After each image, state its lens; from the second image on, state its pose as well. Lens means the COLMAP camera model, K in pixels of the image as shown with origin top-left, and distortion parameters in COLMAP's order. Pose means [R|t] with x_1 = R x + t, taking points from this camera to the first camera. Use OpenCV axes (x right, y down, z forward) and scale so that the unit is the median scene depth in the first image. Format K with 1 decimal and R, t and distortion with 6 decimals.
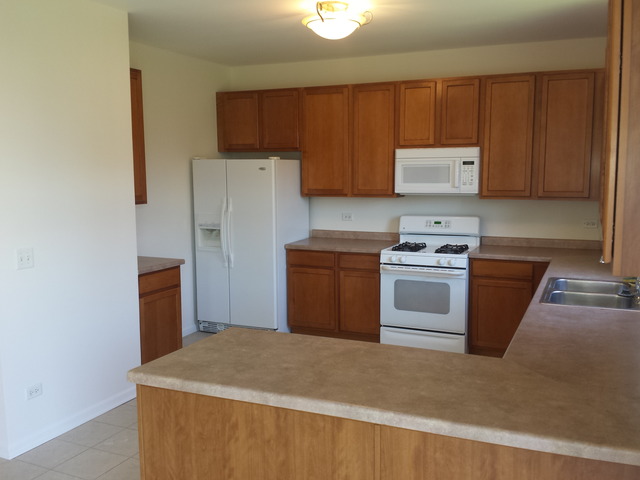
lens RADIAL K [[579.7, 0, 329.6], [0, 579.7, 239.5], [0, 0, 1]] dist [0.120402, -0.281175]
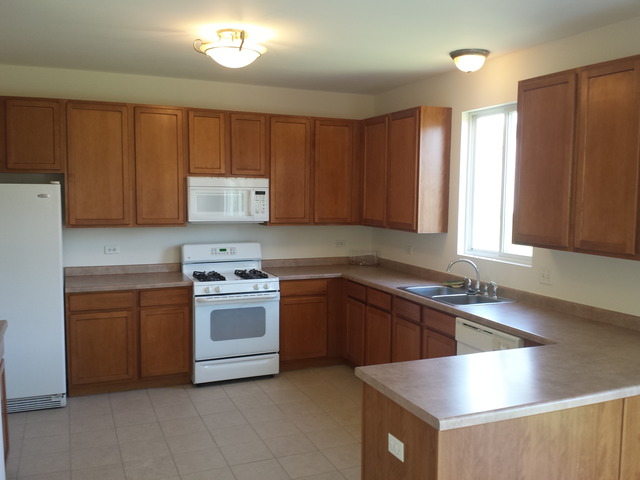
lens RADIAL K [[579.7, 0, 329.6], [0, 579.7, 239.5], [0, 0, 1]] dist [0.120402, -0.281175]
pose [[0.698965, -0.046856, 0.713620, -0.438783], [0.071345, 0.997442, -0.004388, -0.031460], [-0.711588, 0.053980, 0.700520, 0.164209]]
